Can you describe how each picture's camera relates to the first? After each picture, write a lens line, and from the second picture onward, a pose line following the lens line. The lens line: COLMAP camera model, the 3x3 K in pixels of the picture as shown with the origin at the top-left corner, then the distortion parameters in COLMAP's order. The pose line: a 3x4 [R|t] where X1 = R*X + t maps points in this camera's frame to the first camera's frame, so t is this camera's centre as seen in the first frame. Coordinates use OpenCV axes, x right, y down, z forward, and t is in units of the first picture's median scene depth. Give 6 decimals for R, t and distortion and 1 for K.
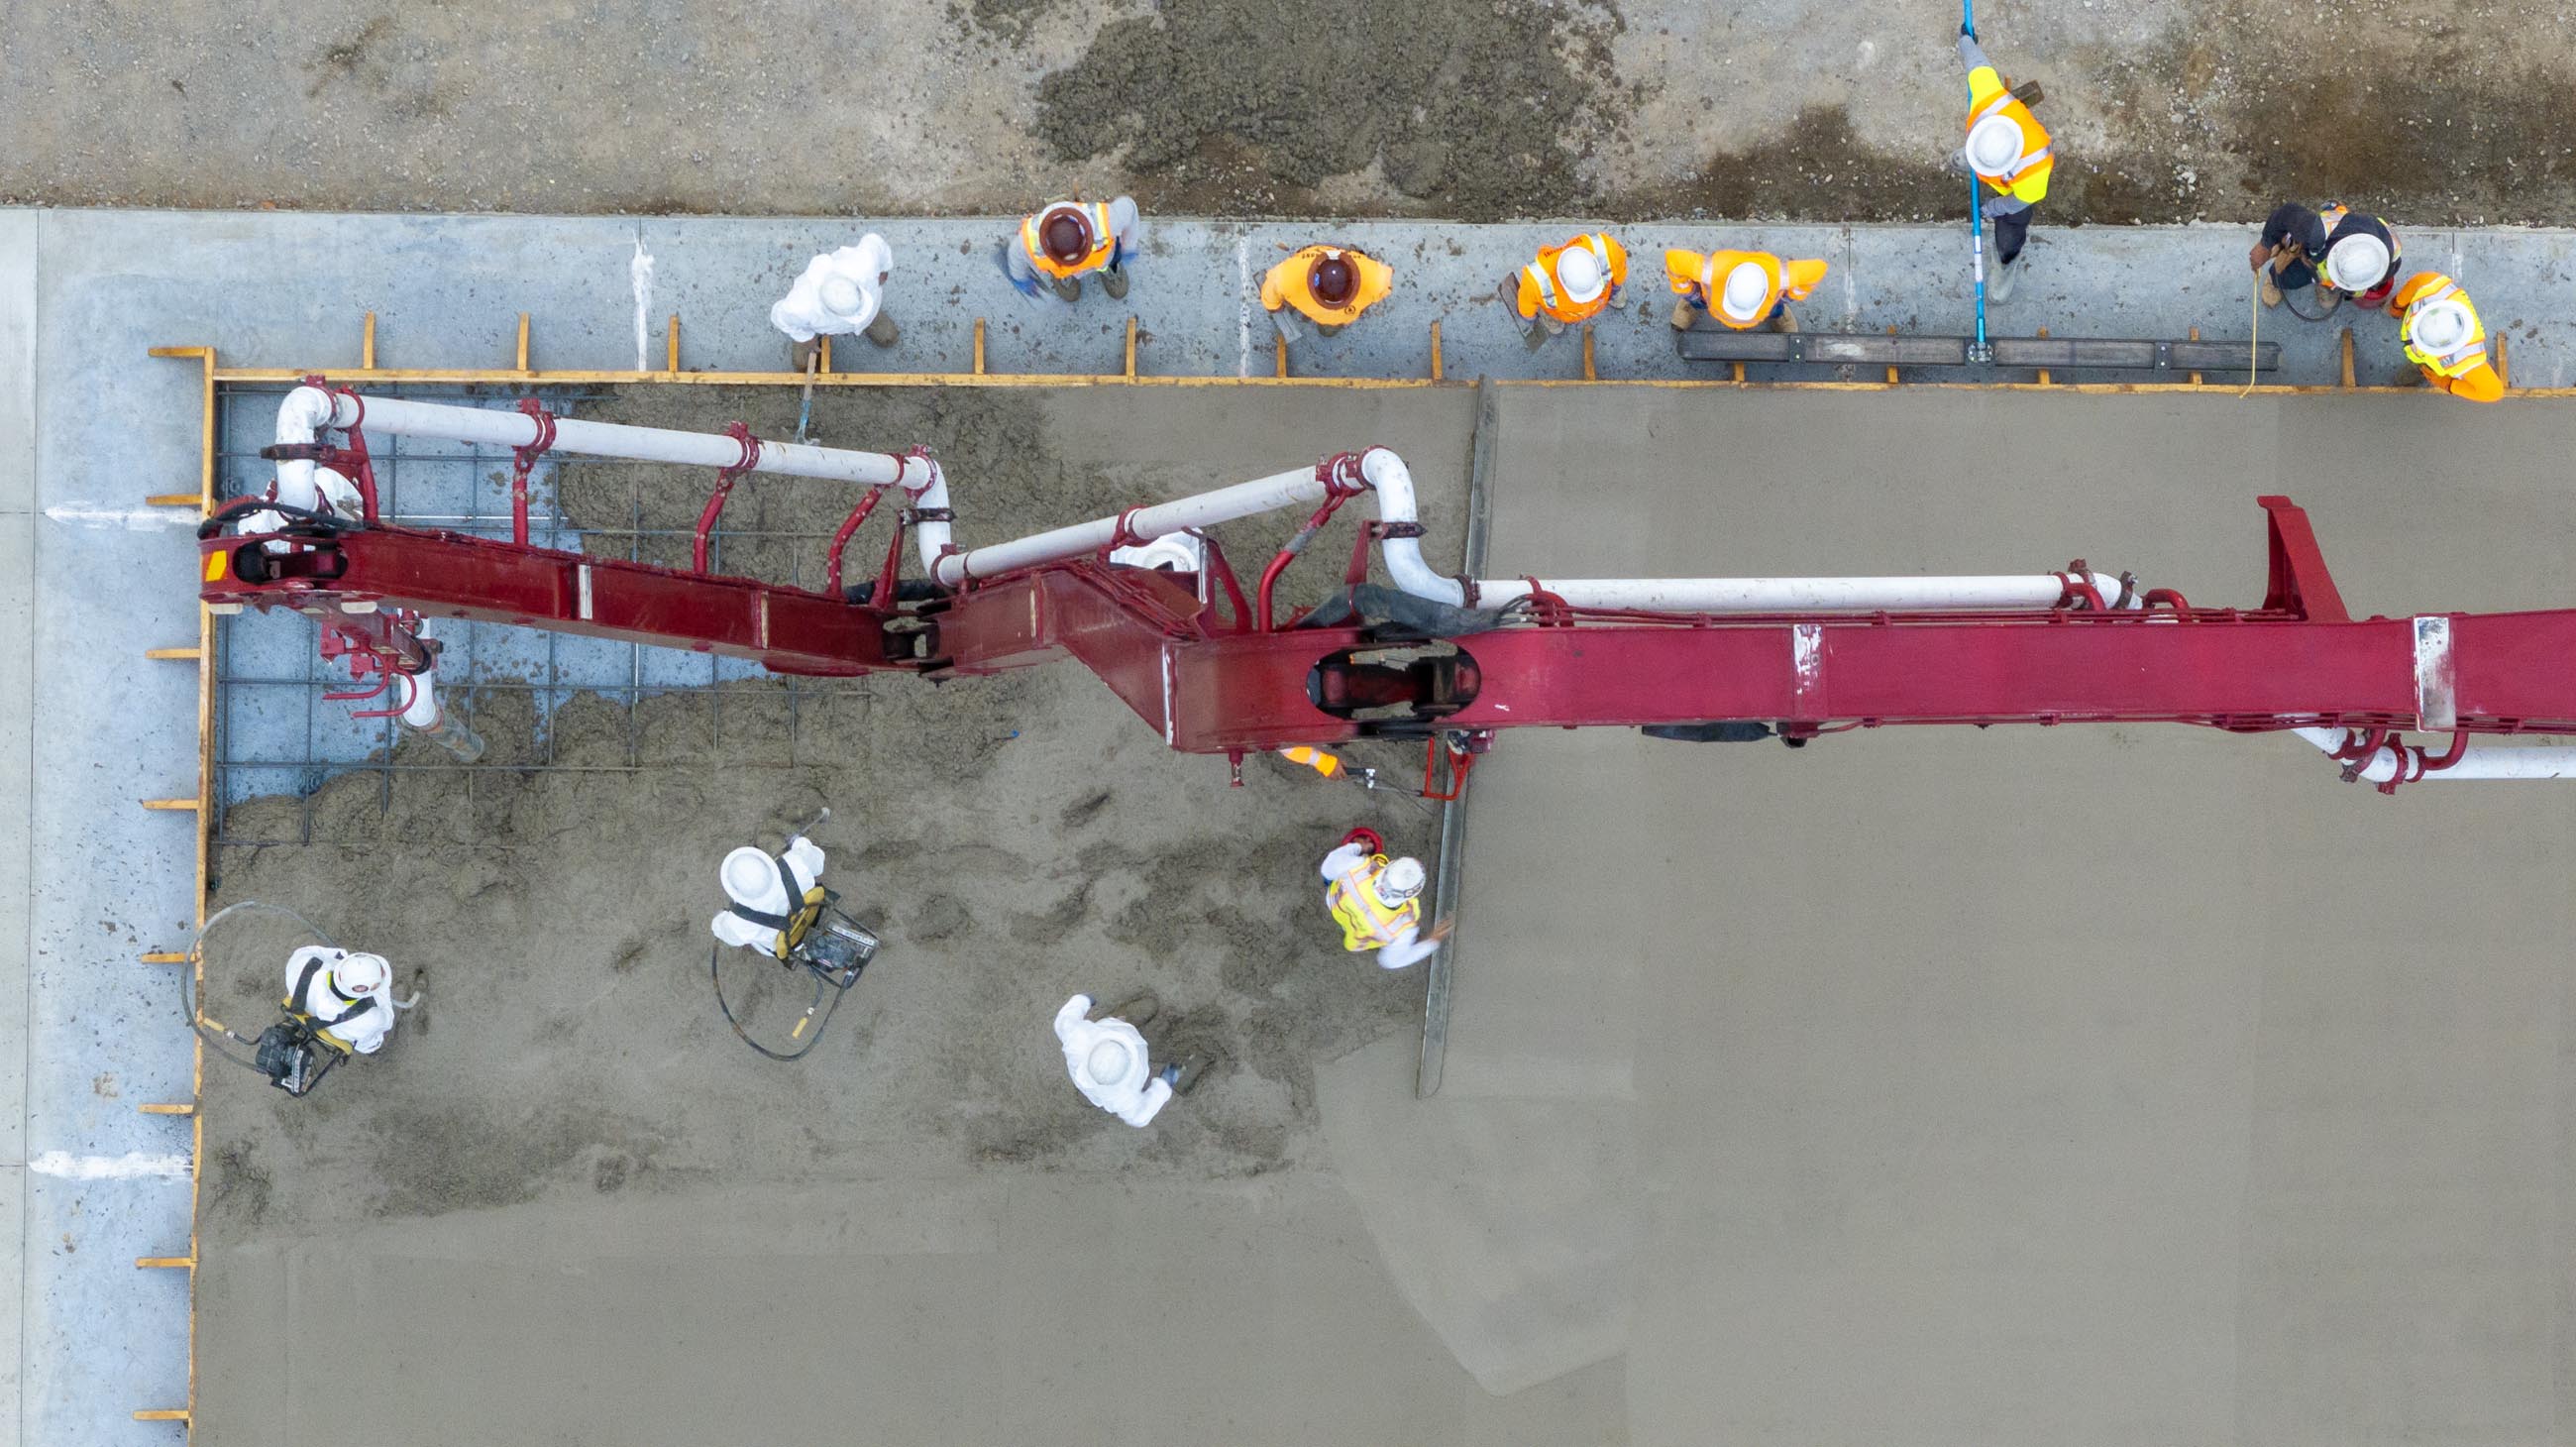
lens RADIAL K [[12546.7, 0, 1287.8], [0, 12546.7, 718.0], [0, 0, 1]] dist [0.213449, 0.000000]
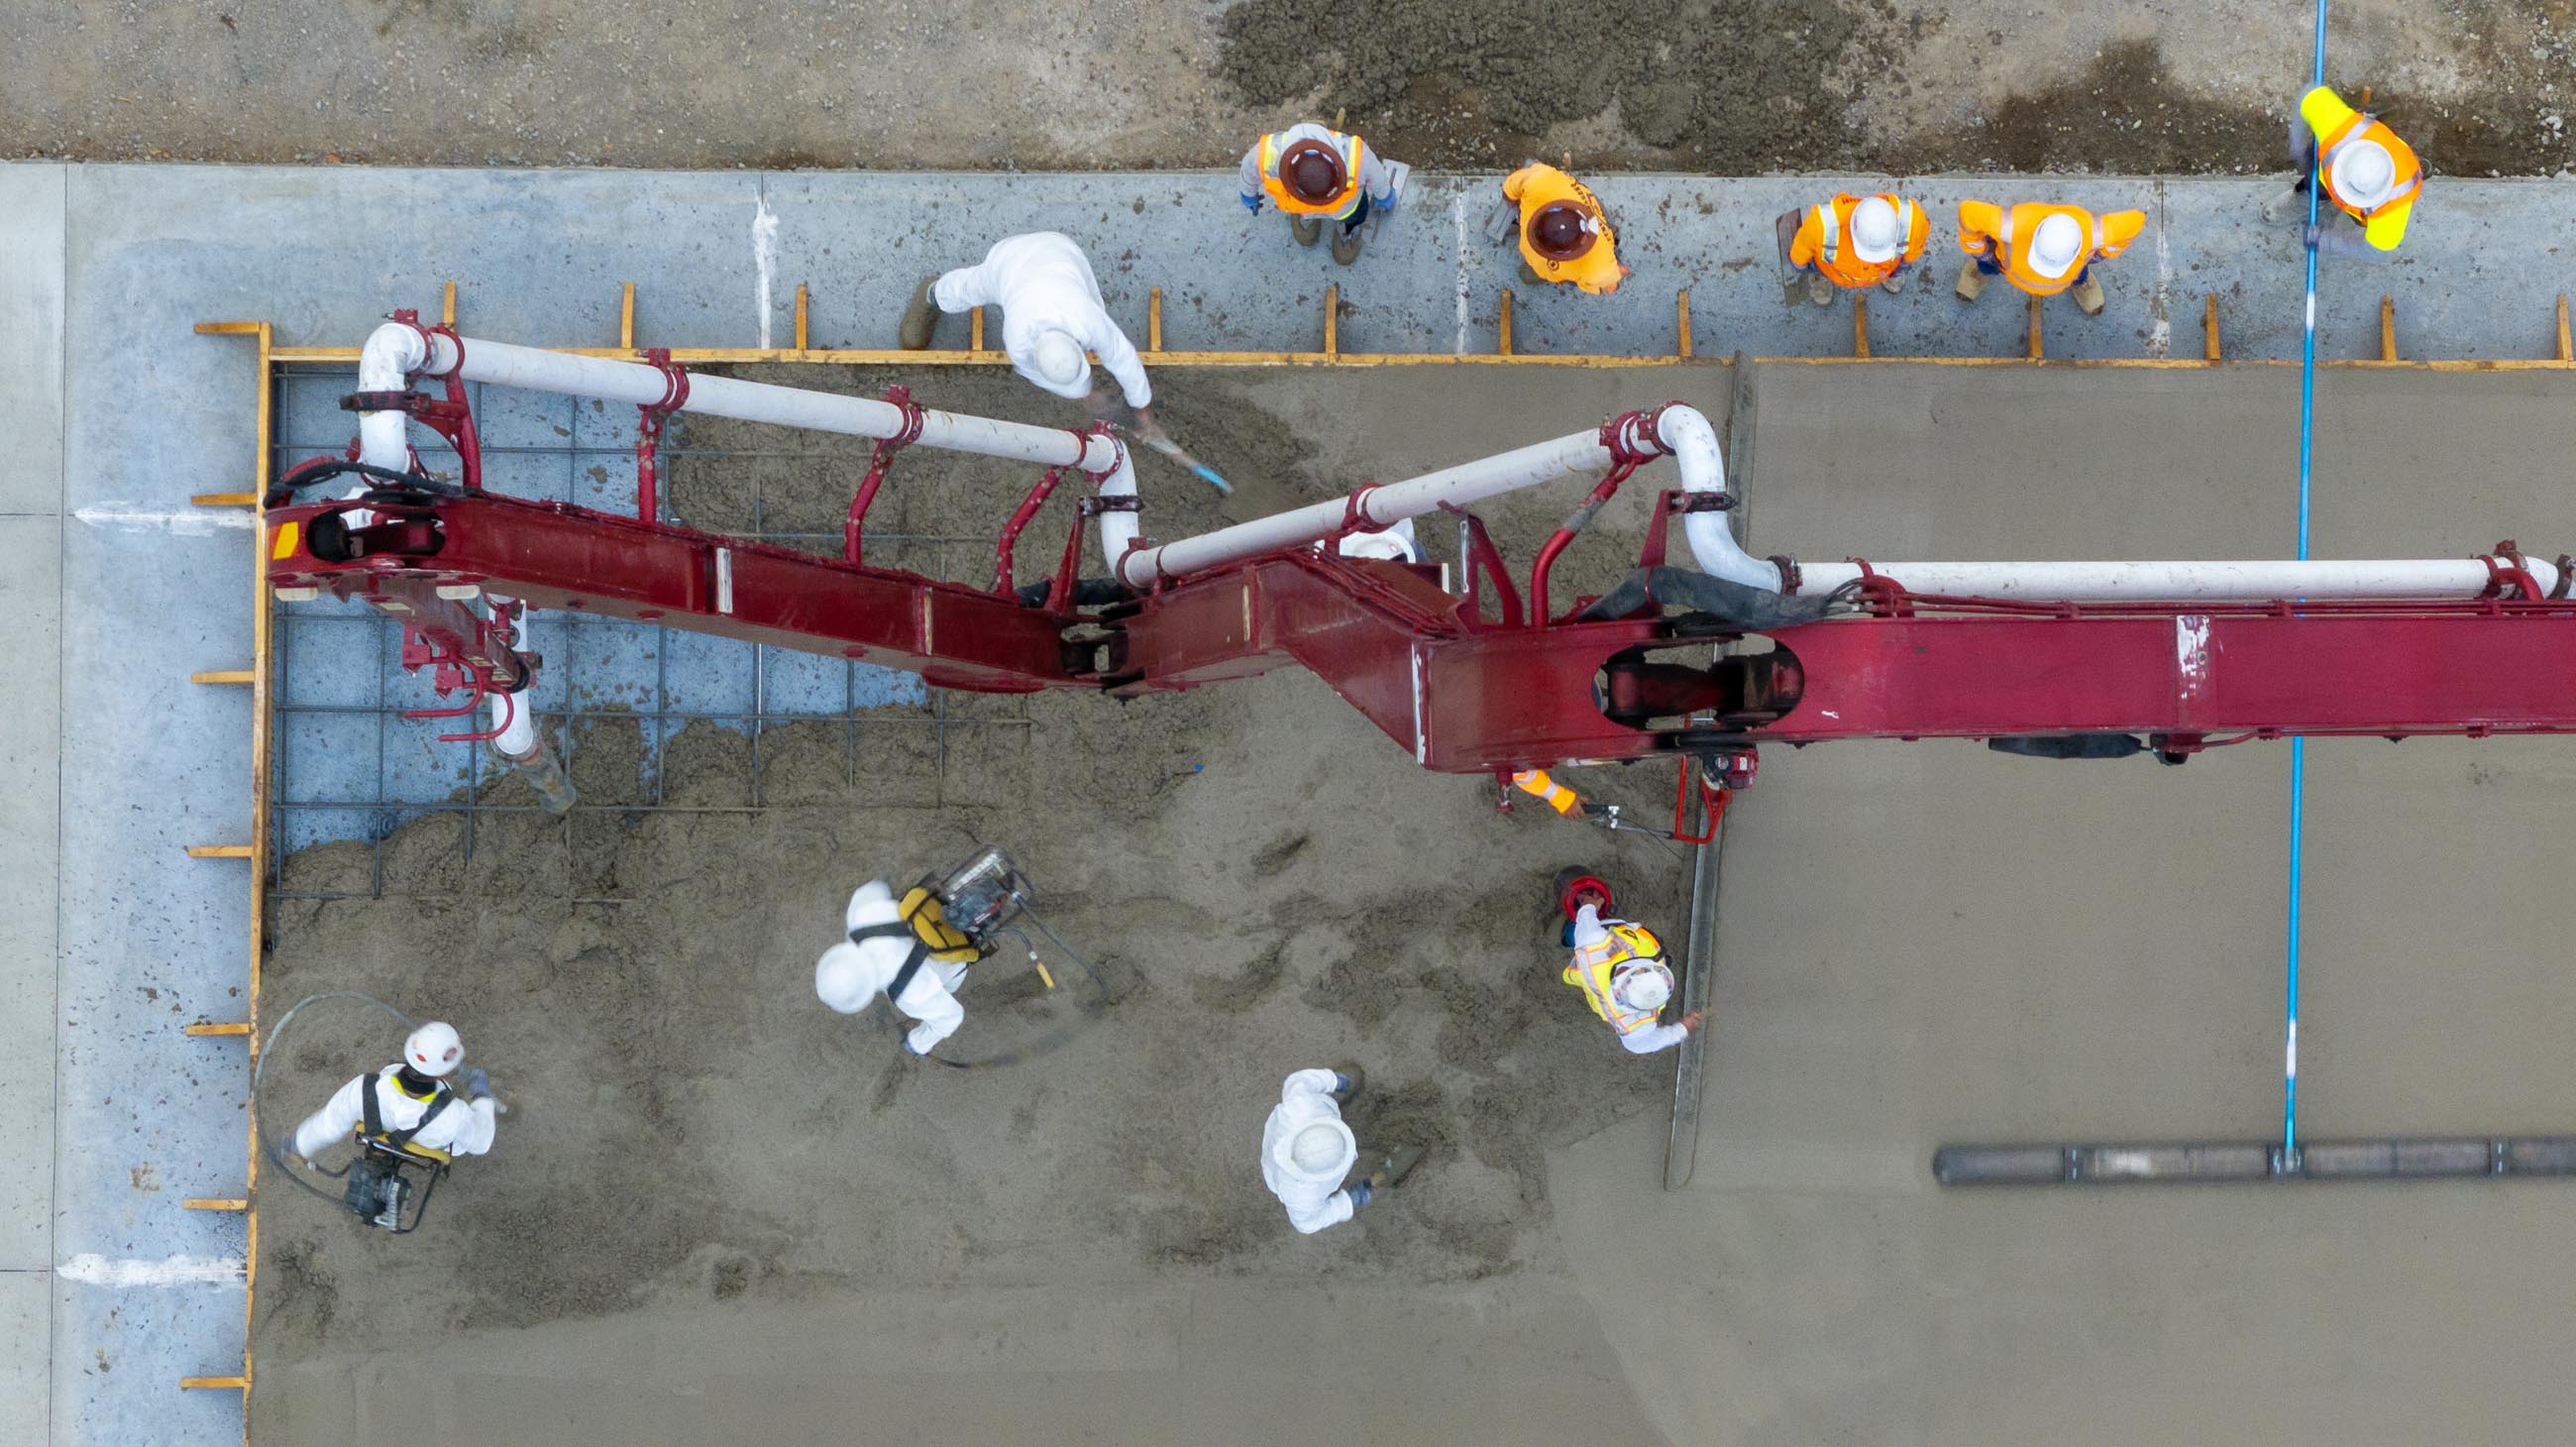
lens RADIAL K [[12546.7, 0, 1287.6], [0, 12546.7, 729.0], [0, 0, 1]] dist [0.213449, 0.000000]
pose [[0.999997, -0.001843, -0.001427, -0.014328], [0.001832, 0.999968, -0.007773, 0.005293], [0.001442, 0.007770, 0.999969, 0.136789]]
